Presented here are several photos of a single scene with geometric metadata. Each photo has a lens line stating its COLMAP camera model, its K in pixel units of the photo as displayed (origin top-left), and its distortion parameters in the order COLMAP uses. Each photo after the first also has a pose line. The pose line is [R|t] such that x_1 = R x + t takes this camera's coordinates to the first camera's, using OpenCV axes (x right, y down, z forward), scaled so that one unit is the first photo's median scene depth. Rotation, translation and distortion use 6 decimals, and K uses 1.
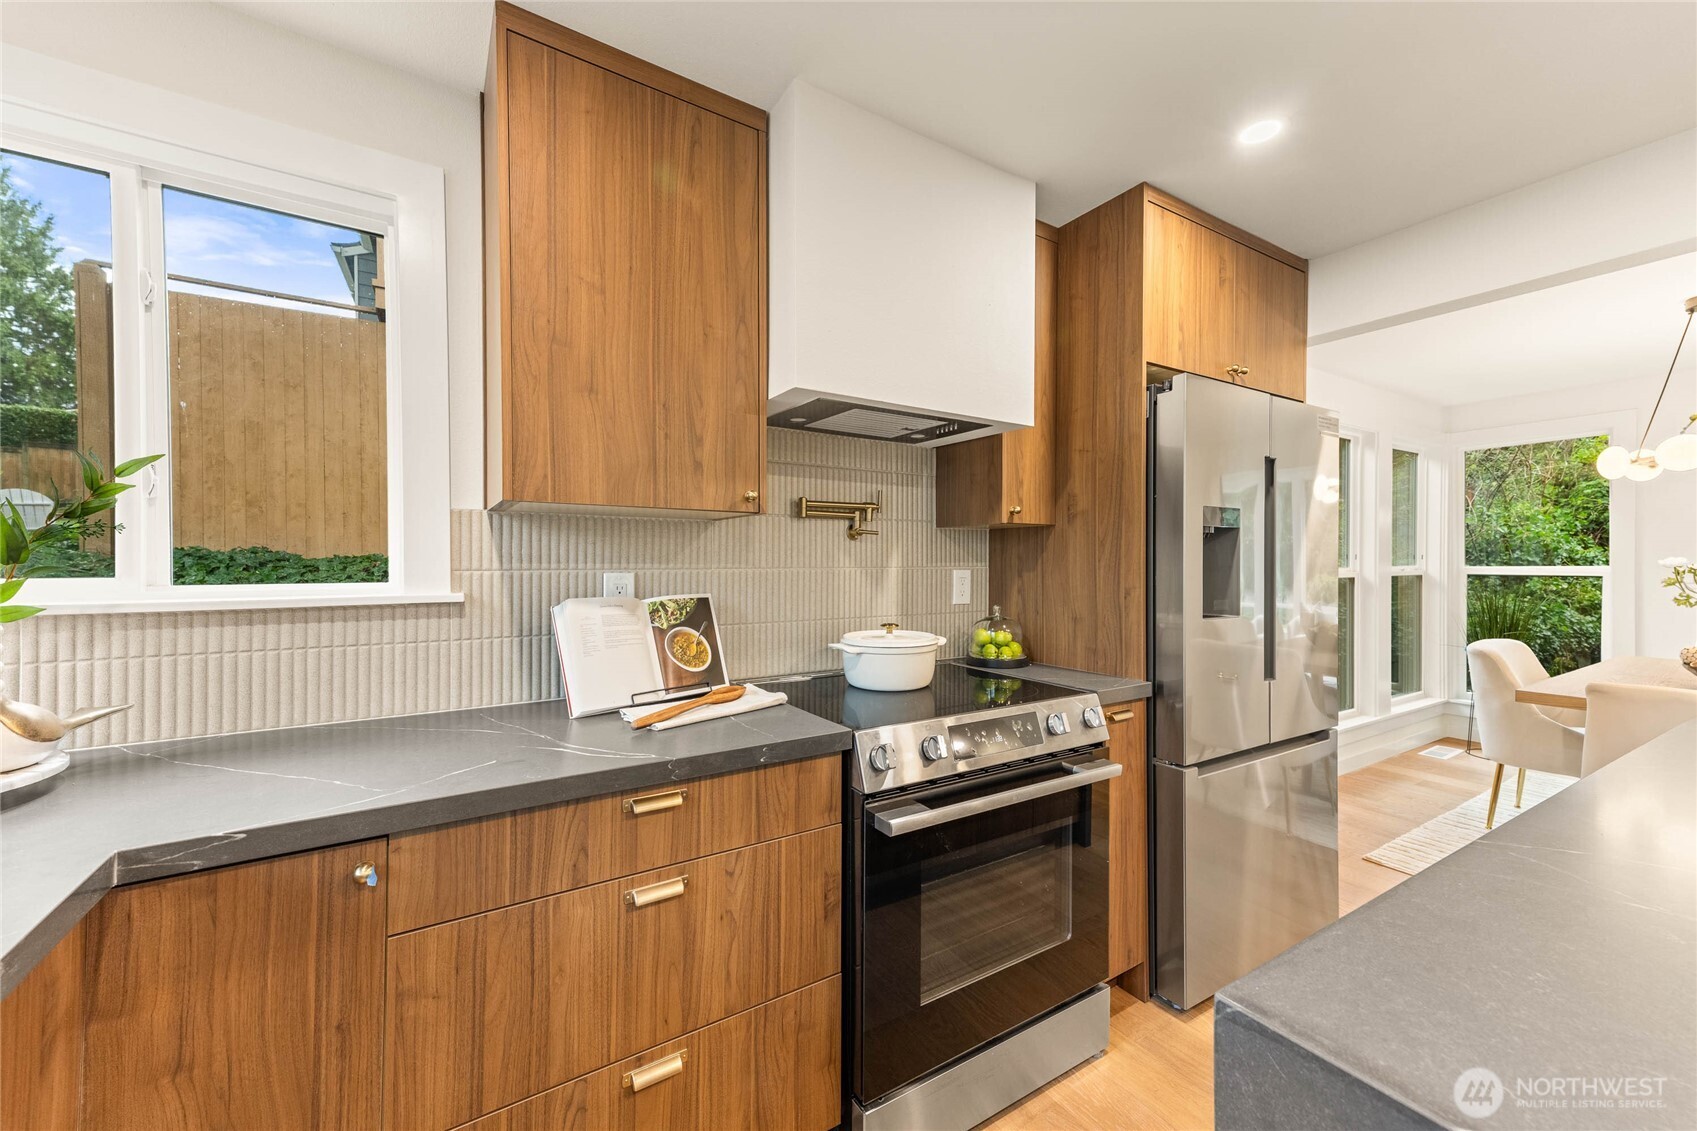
lens RADIAL K [[664.7, 0, 850.7], [0, 664.7, 563.9], [0, 0, 1]] dist [0.020980, 0.001336]
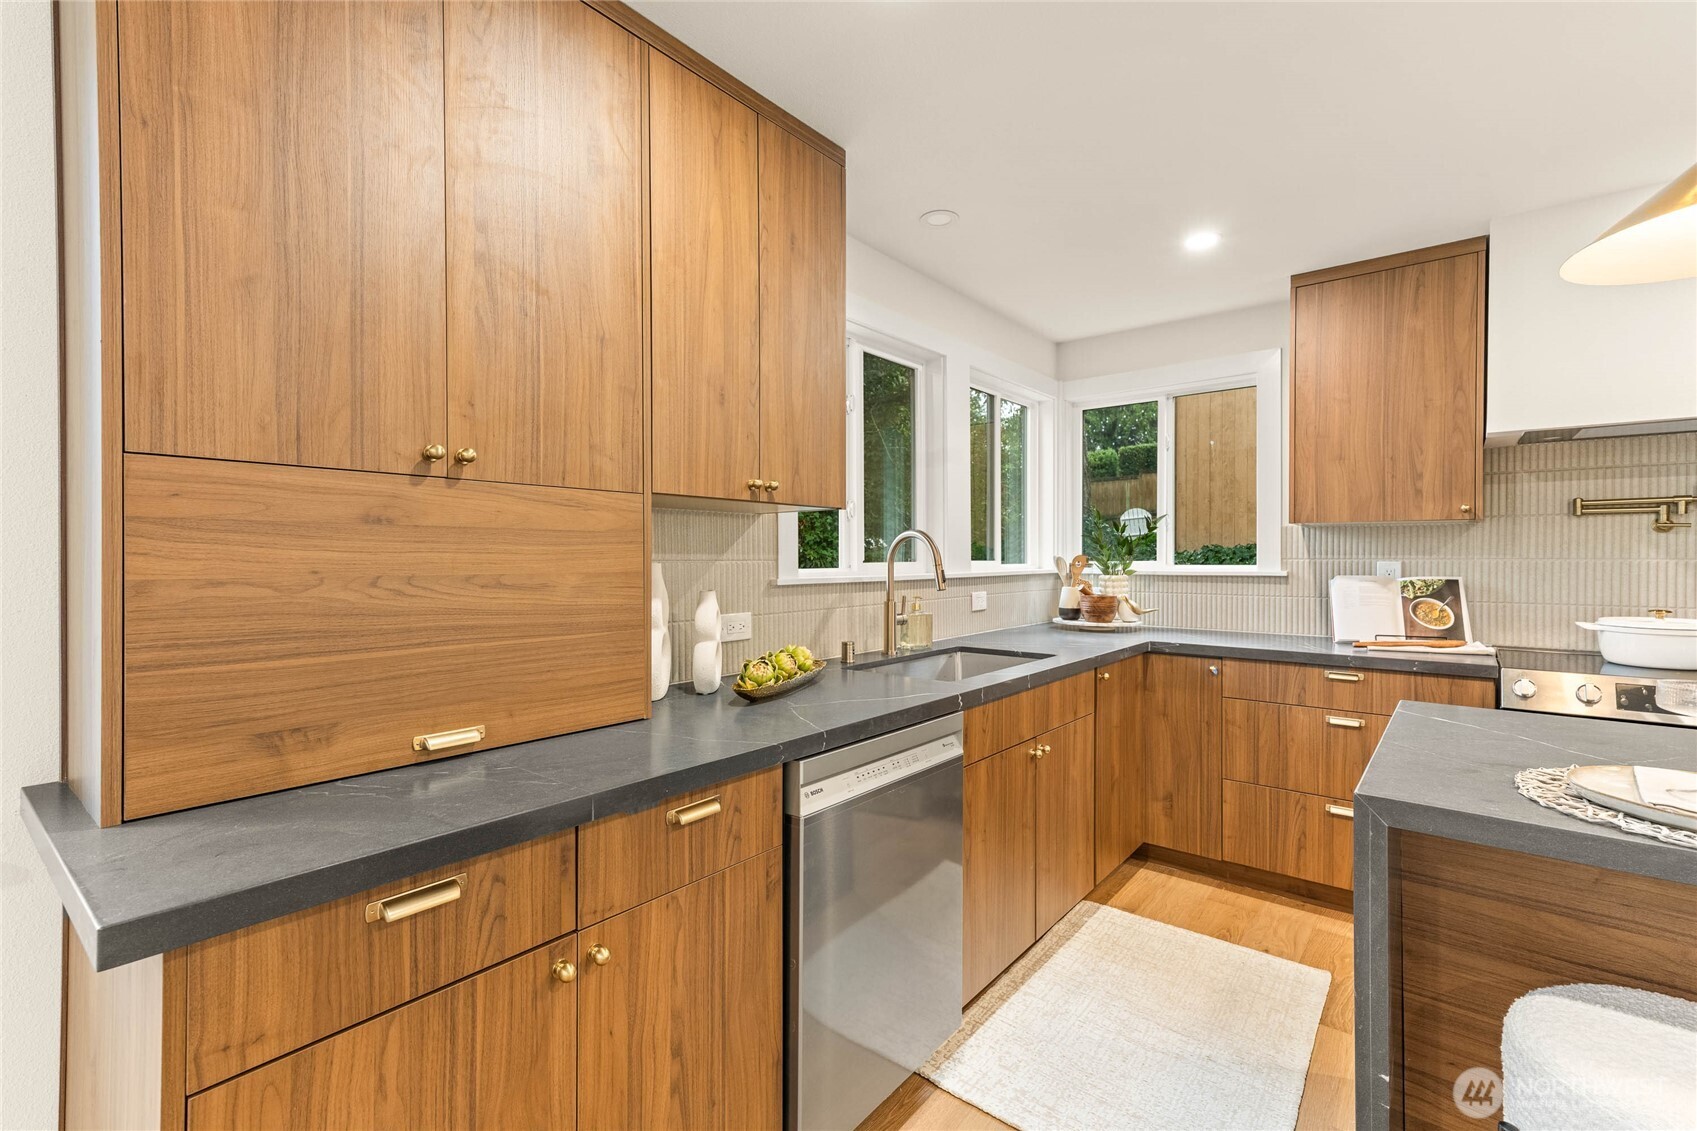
lens RADIAL K [[754.8, 0, 840.3], [0, 754.8, 561.6], [0, 0, 1]] dist [0.009478, 0.001129]
pose [[0.310436, 0.007426, -0.950565, 1.027674], [-0.002672, 0.999972, 0.006939, 0.006126], [0.950591, 0.000386, 0.310447, -0.826973]]
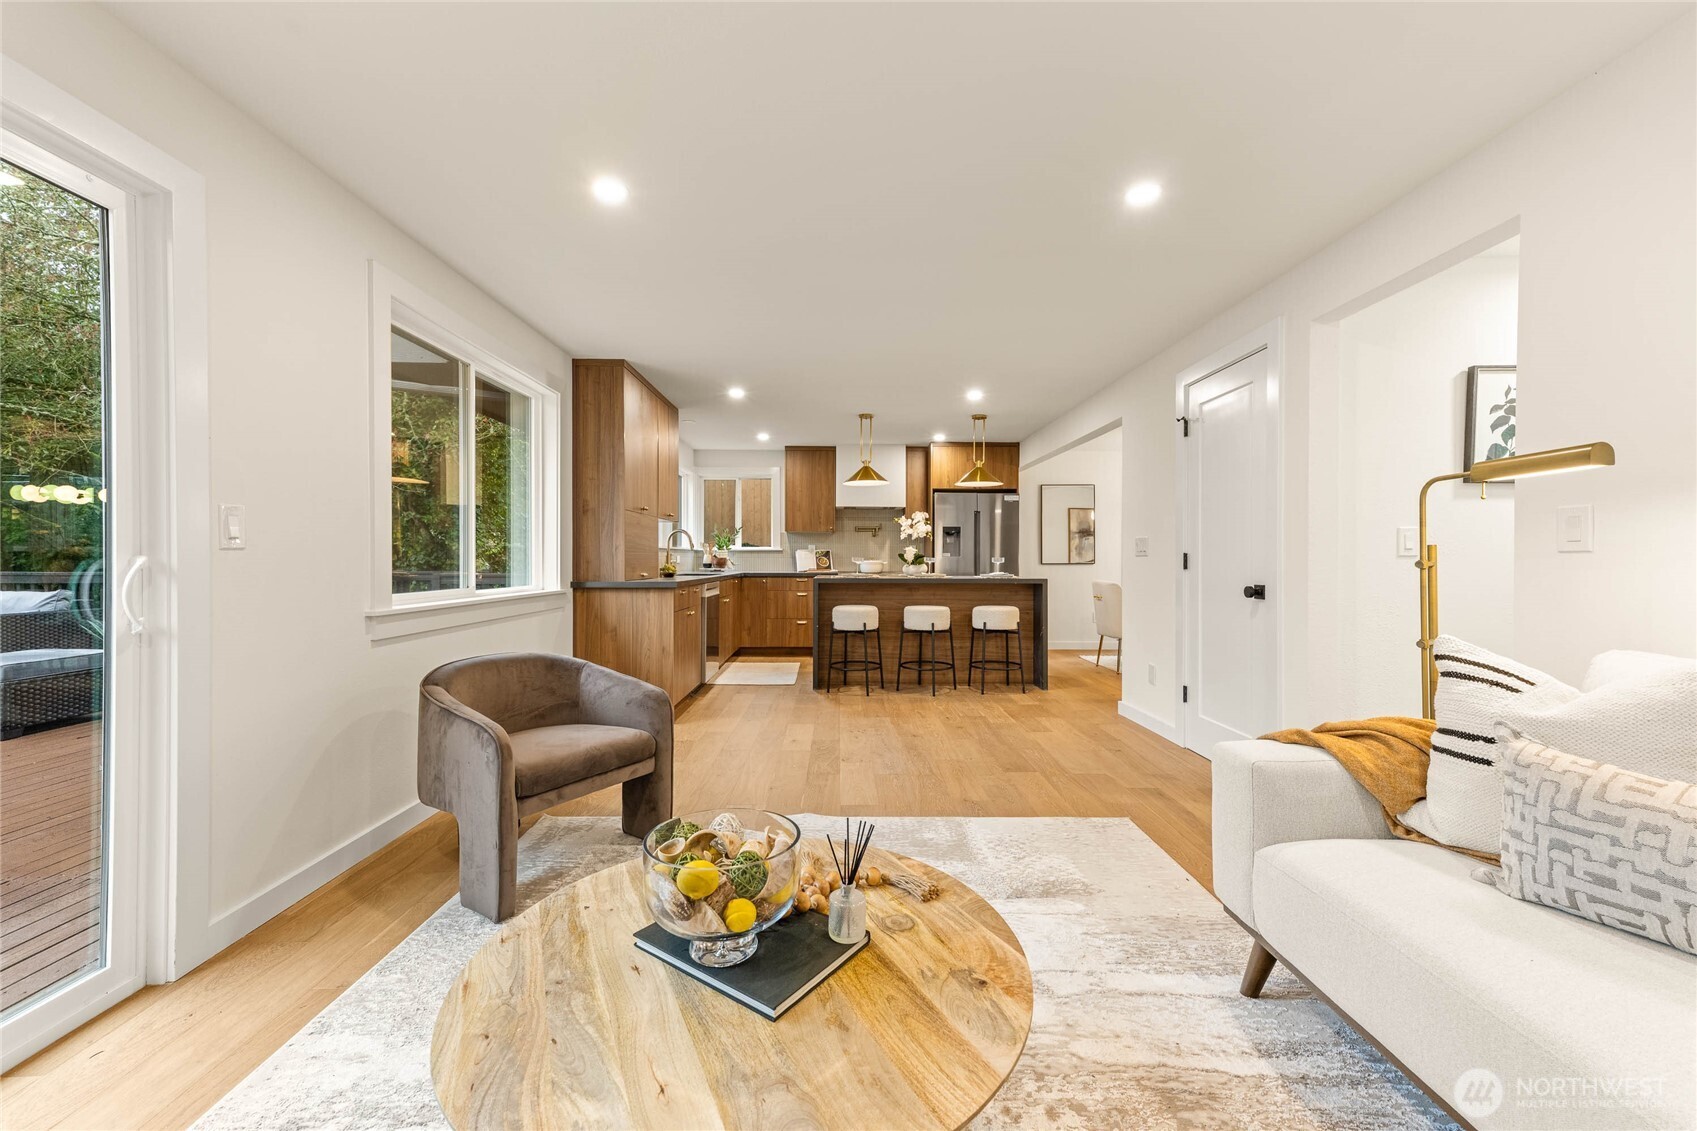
lens RADIAL K [[664.7, 0, 845.2], [0, 664.7, 567.5], [0, 0, 1]] dist [0.020980, 0.001336]
pose [[0.849370, 0.010743, -0.527688, 2.501031], [-0.006298, 0.999928, 0.010219, 0.131939], [0.527760, -0.005357, 0.849377, -3.048053]]
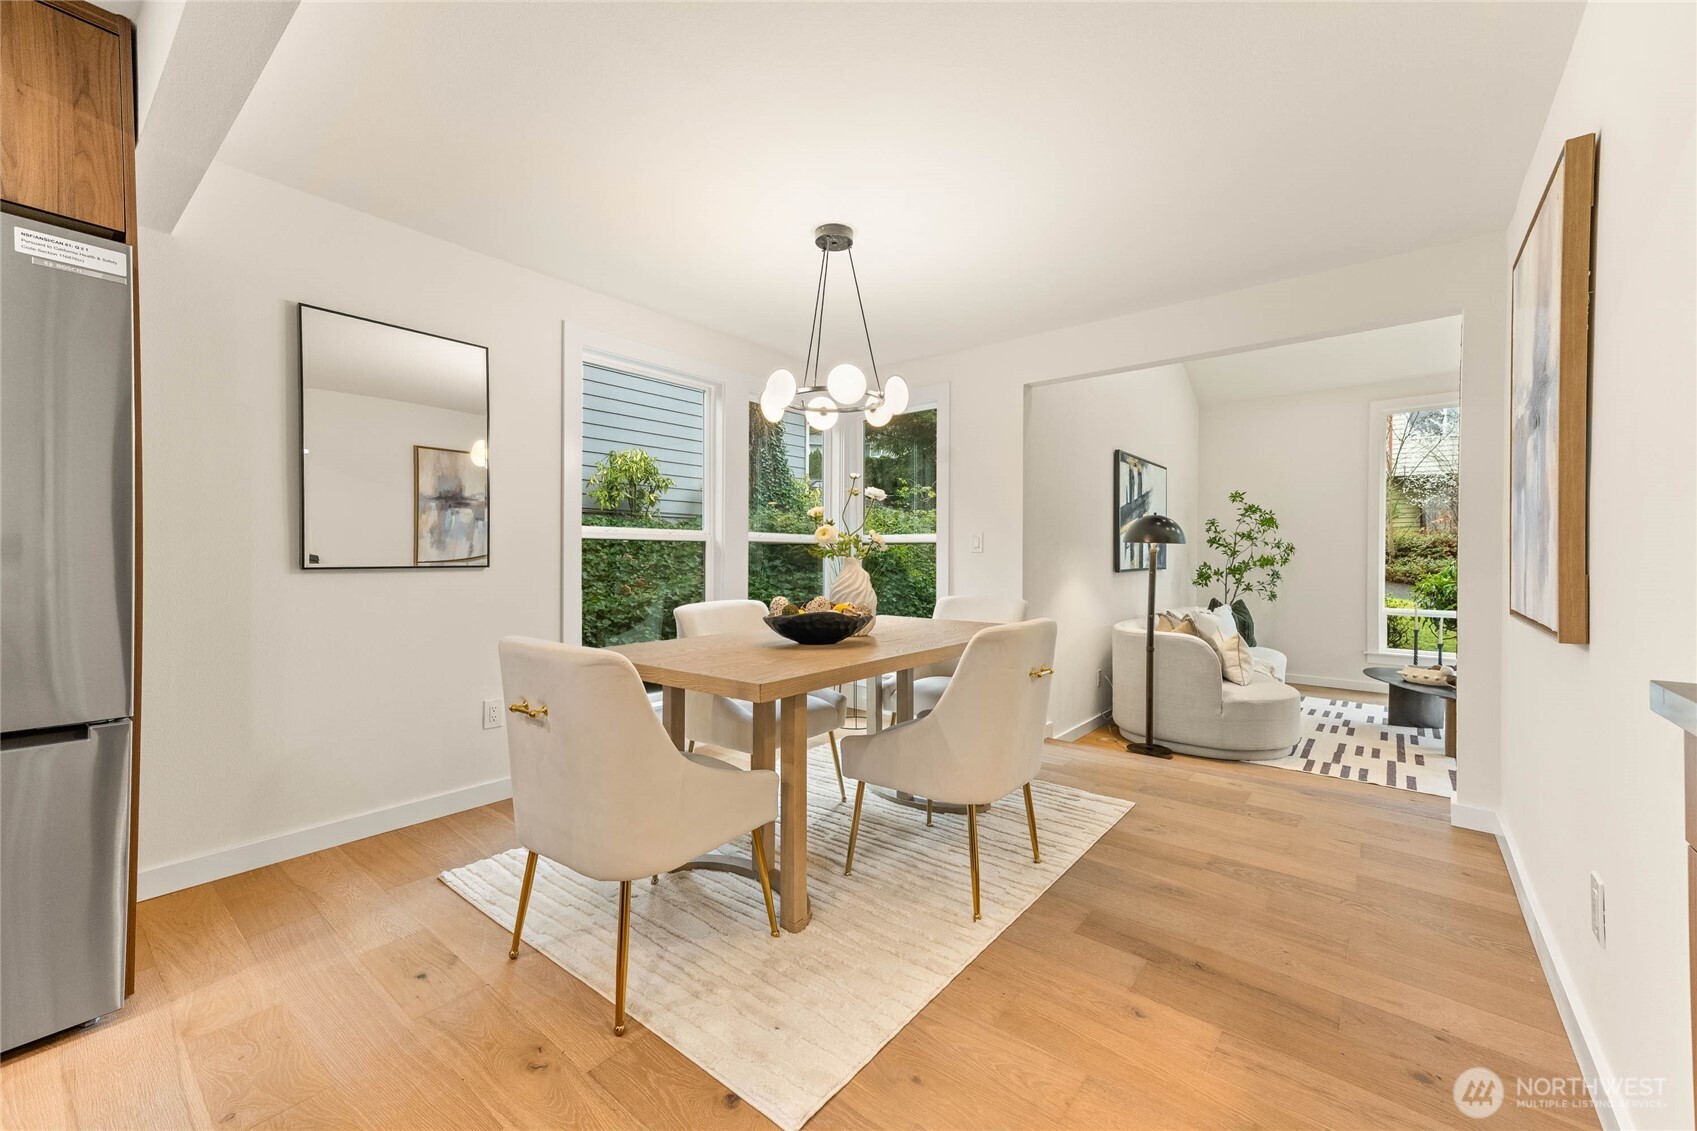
lens RADIAL K [[664.7, 0, 837.8], [0, 664.7, 566.3], [0, 0, 1]] dist [0.020980, 0.001336]
pose [[0.949480, 0.005740, 0.313776, 1.775466], [-0.008738, 0.999929, 0.008150, 0.120397], [-0.313707, -0.010480, 0.949462, 0.211655]]
